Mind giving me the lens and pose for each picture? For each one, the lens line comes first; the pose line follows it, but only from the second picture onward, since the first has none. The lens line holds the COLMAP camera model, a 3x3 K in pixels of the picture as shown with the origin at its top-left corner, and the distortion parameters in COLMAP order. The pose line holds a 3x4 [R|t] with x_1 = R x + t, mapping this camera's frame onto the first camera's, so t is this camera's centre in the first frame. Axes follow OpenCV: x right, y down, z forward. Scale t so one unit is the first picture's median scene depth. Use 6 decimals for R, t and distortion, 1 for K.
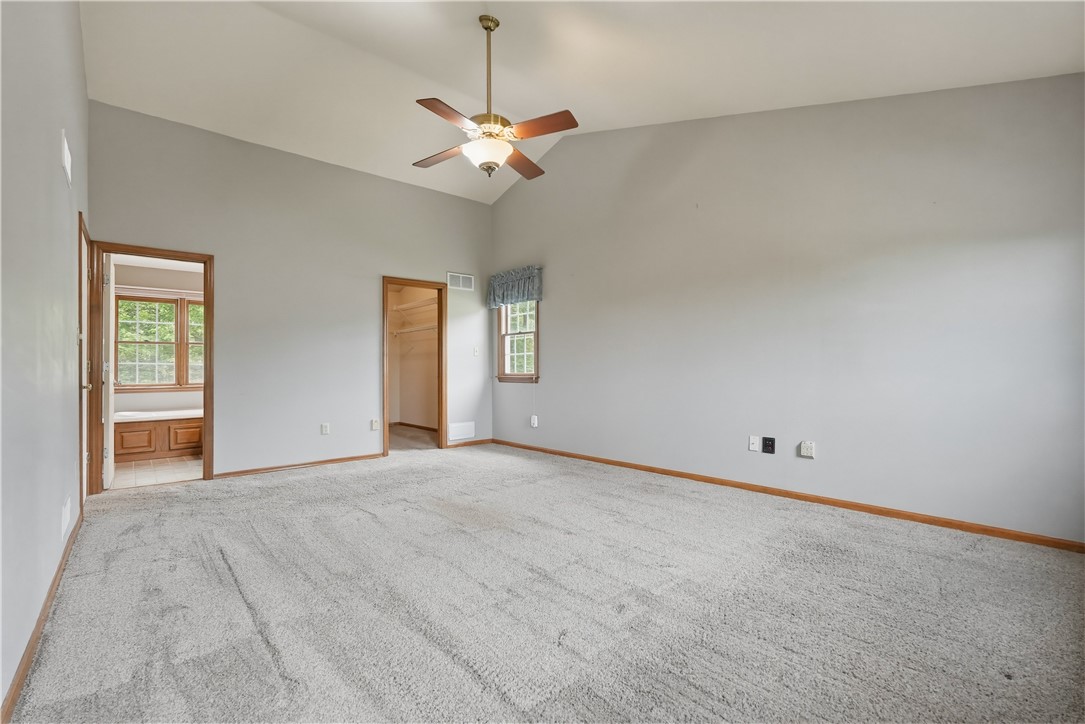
lens RADIAL K [[485.2, 0, 539.7], [0, 485.2, 366.0], [0, 0, 1]] dist [-0.001845, 0.000076]
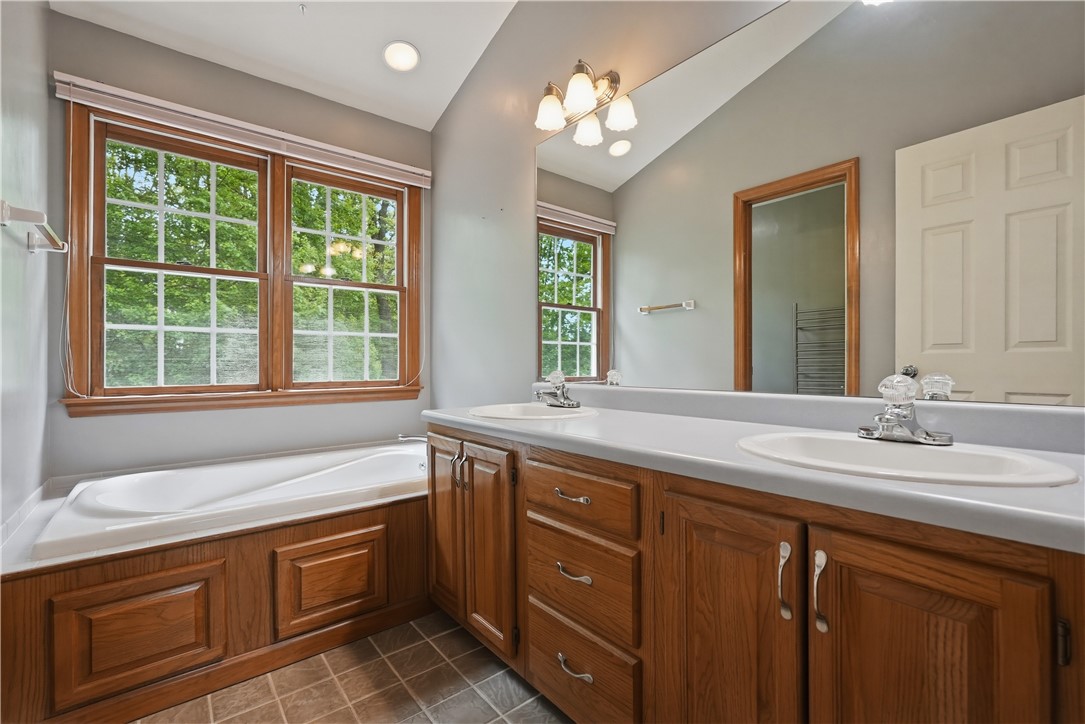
lens RADIAL K [[485.2, 0, 542.0], [0, 485.2, 361.6], [0, 0, 1]] dist [-0.001845, 0.000076]
pose [[0.999390, -0.003787, -0.034715, -0.543926], [0.004051, 0.999963, 0.007555, 0.017521], [0.034685, -0.007691, 0.999369, 0.662745]]
